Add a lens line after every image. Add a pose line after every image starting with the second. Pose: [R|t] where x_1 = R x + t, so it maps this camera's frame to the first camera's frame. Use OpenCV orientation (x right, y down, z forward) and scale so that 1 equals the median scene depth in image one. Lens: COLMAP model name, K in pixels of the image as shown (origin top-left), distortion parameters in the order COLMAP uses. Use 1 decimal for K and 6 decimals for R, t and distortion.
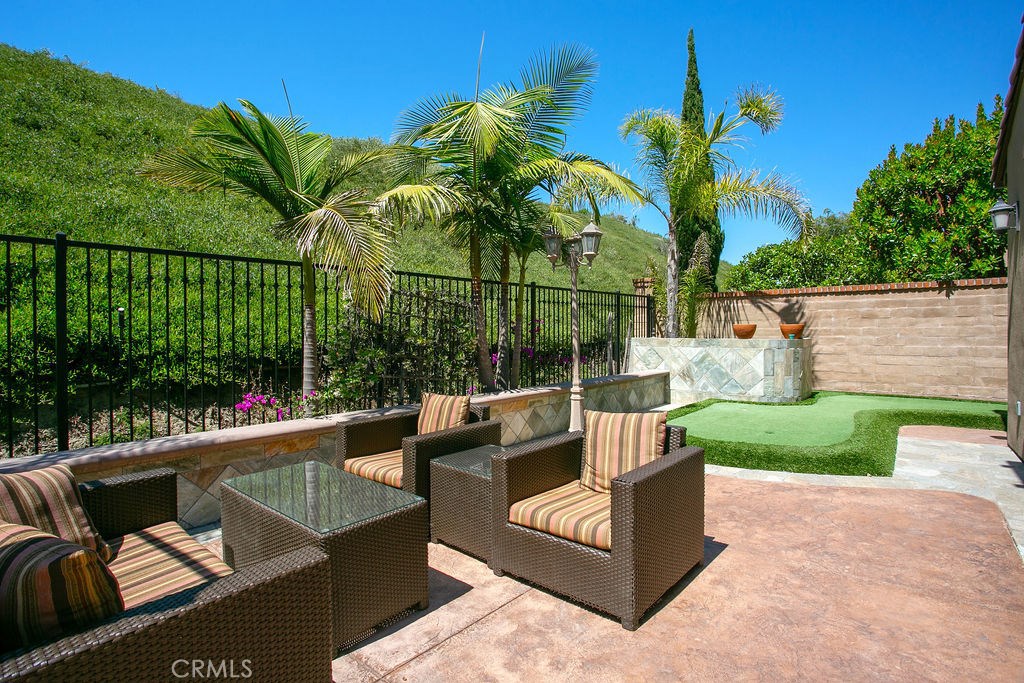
lens RADIAL K [[508.6, 0, 503.5], [0, 508.6, 333.6], [0, 0, 1]] dist [-0.091479, 0.045633]
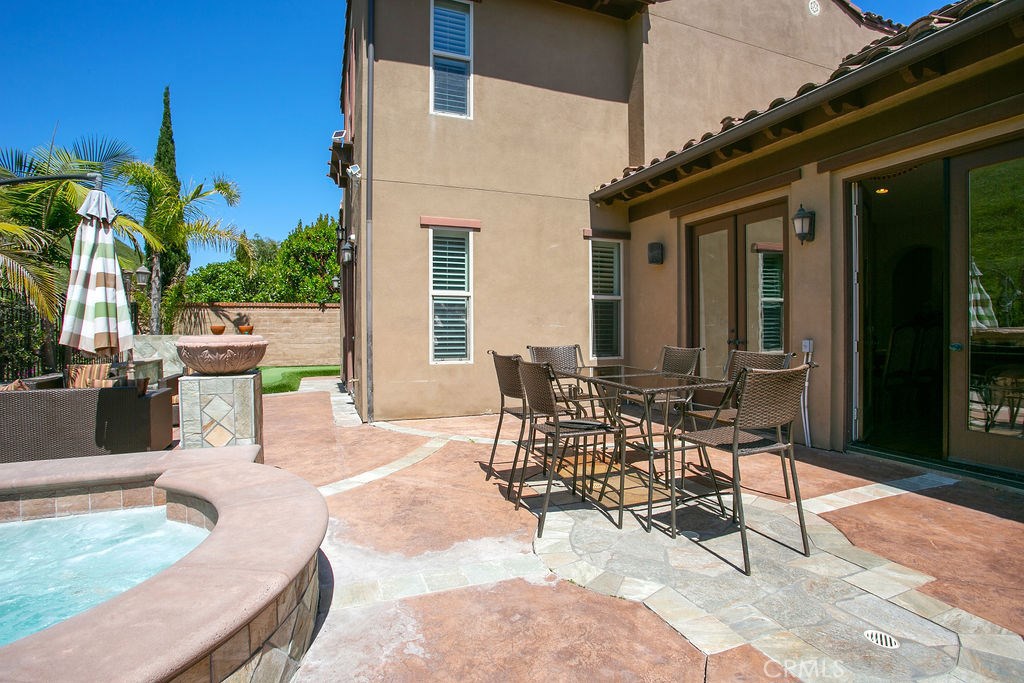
lens RADIAL K [[508.6, 0, 503.5], [0, 508.6, 333.6], [0, 0, 1]] dist [-0.091479, 0.045633]
pose [[0.494090, -0.007231, 0.869381, -0.402137], [0.003949, 0.999974, 0.006073, 0.000254], [-0.869402, 0.000432, 0.494105, -0.523107]]
